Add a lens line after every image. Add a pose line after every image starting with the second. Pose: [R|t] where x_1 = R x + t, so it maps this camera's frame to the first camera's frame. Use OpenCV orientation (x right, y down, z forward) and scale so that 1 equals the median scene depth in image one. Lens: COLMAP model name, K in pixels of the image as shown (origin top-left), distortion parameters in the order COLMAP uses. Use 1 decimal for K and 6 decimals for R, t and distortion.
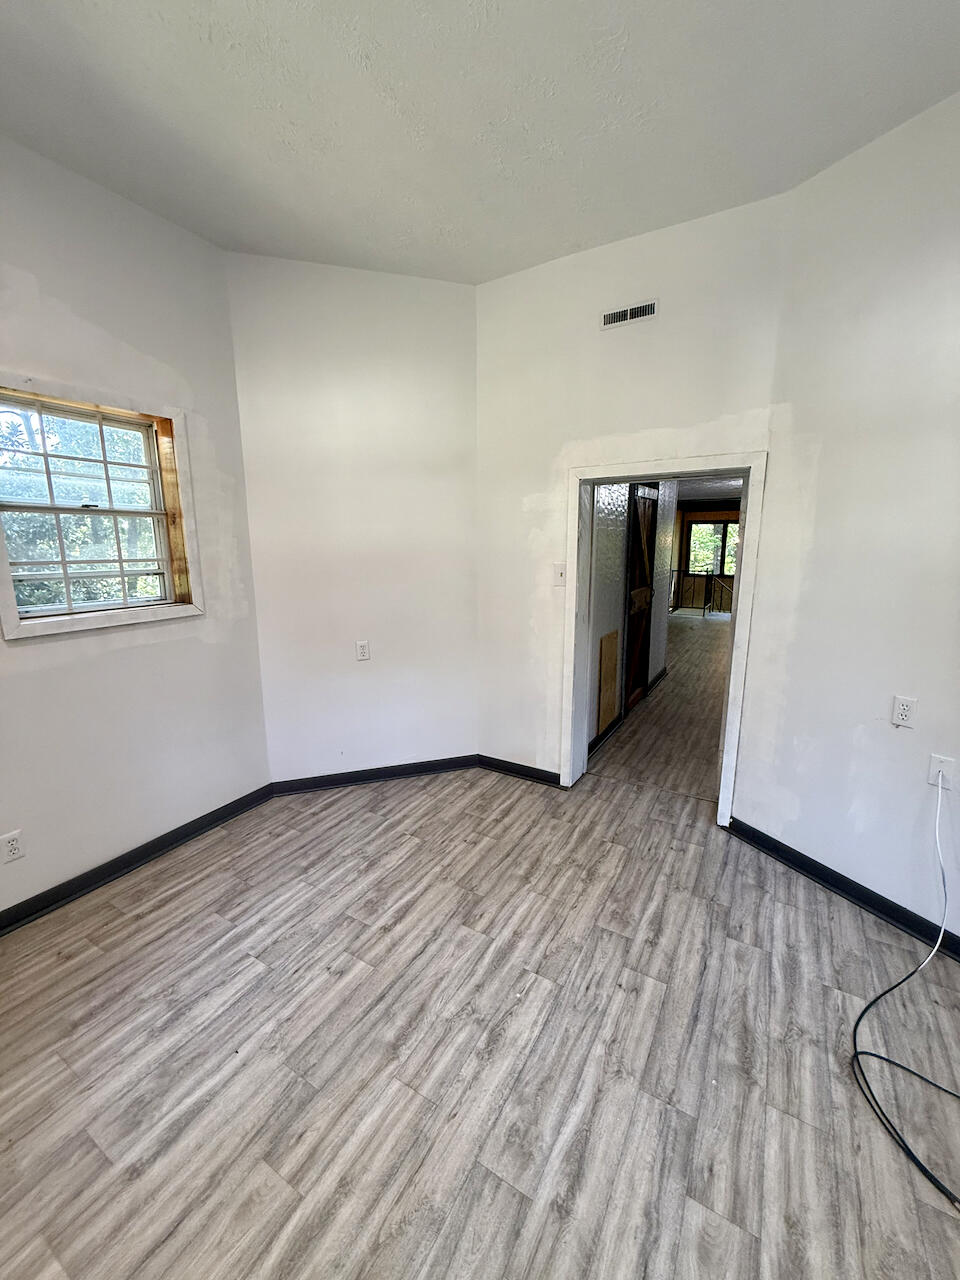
lens RADIAL K [[514.3, 0, 475.7], [0, 514.3, 638.8], [0, 0, 1]] dist [-0.004110, -0.000281]
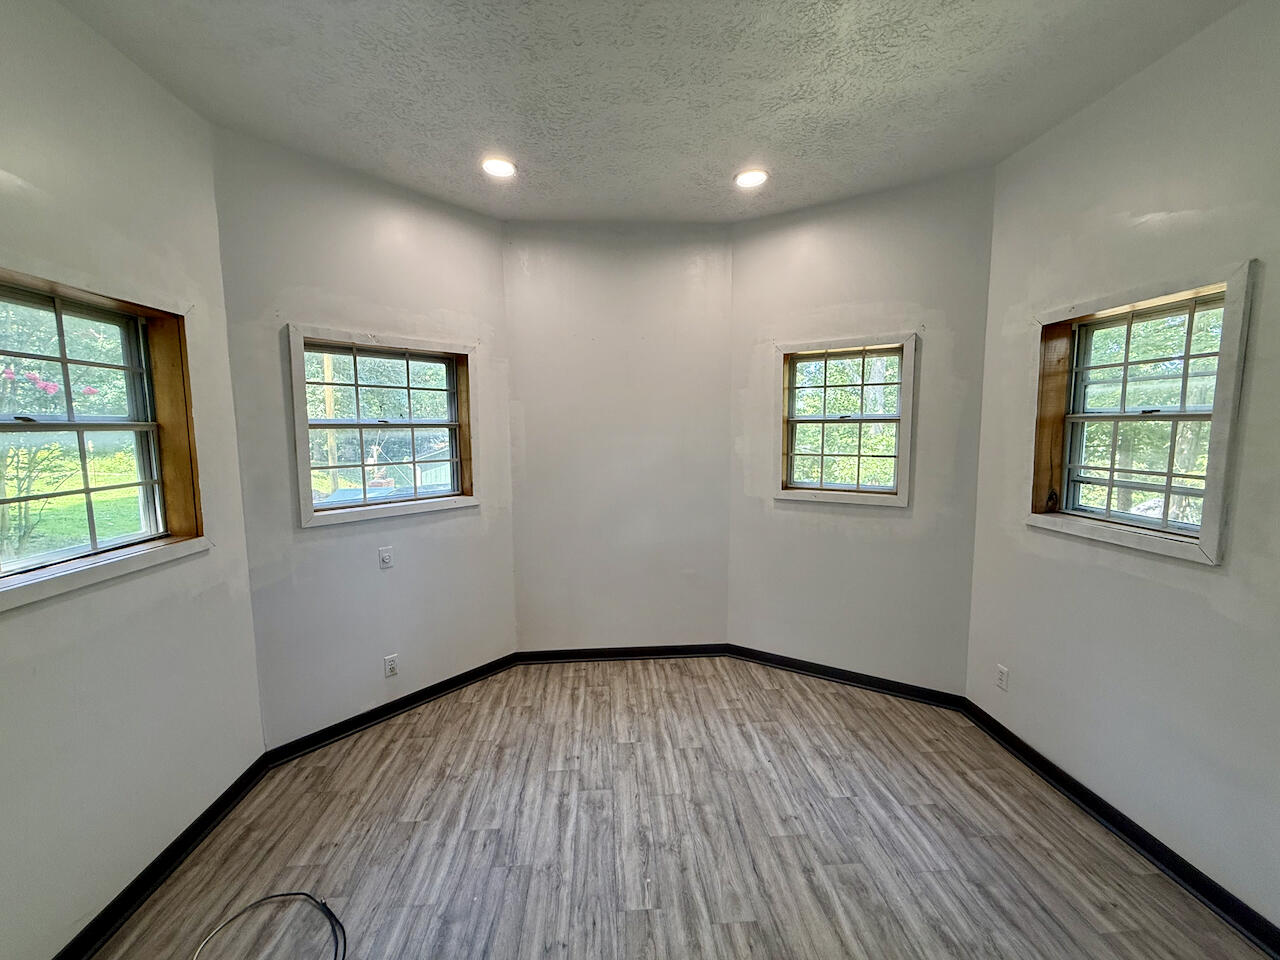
lens RADIAL K [[514.3, 0, 638.1], [0, 514.3, 478.9], [0, 0, 1]] dist [-0.004110, -0.000281]
pose [[-0.822347, 0.066940, -0.565035, 0.671757], [-0.095795, 0.962592, 0.253457, -0.386623], [0.560865, 0.262557, -0.785172, 1.670563]]
